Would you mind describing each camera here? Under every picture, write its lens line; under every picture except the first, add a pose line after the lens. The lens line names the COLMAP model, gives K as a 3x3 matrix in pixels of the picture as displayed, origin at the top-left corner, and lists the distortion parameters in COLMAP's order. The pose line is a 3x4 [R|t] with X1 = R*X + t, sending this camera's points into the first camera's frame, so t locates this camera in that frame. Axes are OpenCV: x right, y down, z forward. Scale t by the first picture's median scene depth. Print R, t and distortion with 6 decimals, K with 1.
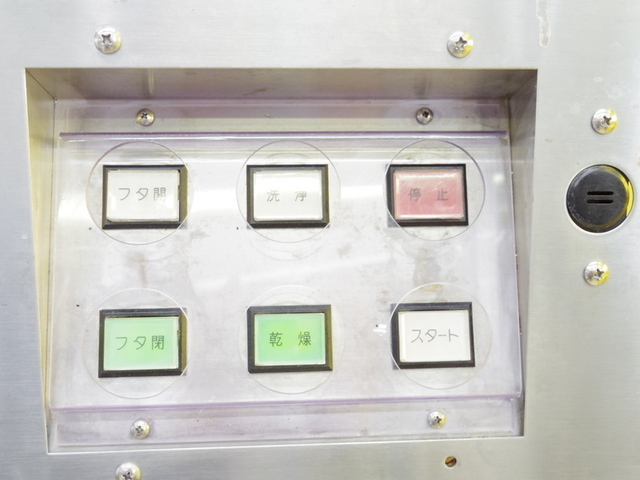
lens RADIAL K [[688.7, 0, 320.1], [0, 688.7, 239.7], [0, 0, 1]] dist [-0.021166, 0.000000]
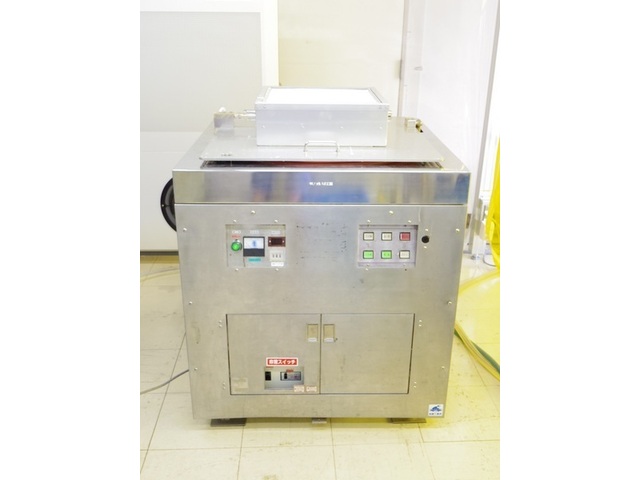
lens RADIAL K [[608.4, 0, 320.6], [0, 608.4, 243.1], [0, 0, 1]] dist [-0.000114, 0.000000]
pose [[0.998928, 0.030818, -0.034535, -0.562312], [-0.022619, 0.975986, 0.216657, -1.486908], [0.040383, -0.215644, 0.975637, -5.853233]]
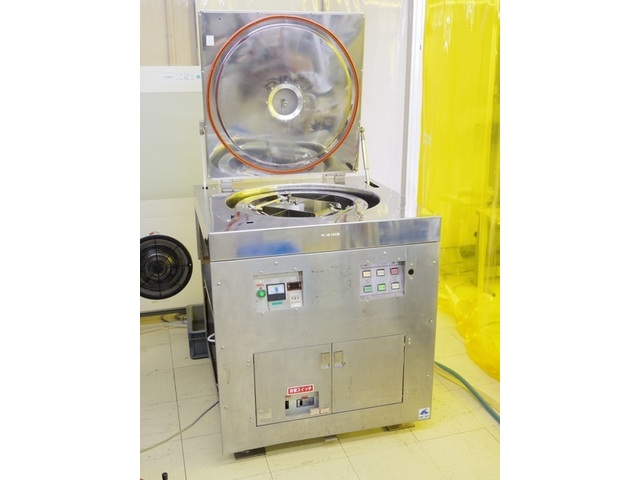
lens RADIAL K [[608.4, 0, 318.5], [0, 608.4, 238.4], [0, 0, 1]] dist [-0.000114, 0.000000]
pose [[0.978271, -0.056738, 0.199417, -2.613534], [0.032753, 0.992041, 0.121580, -1.632995], [-0.204728, -0.112407, 0.972343, -7.179148]]
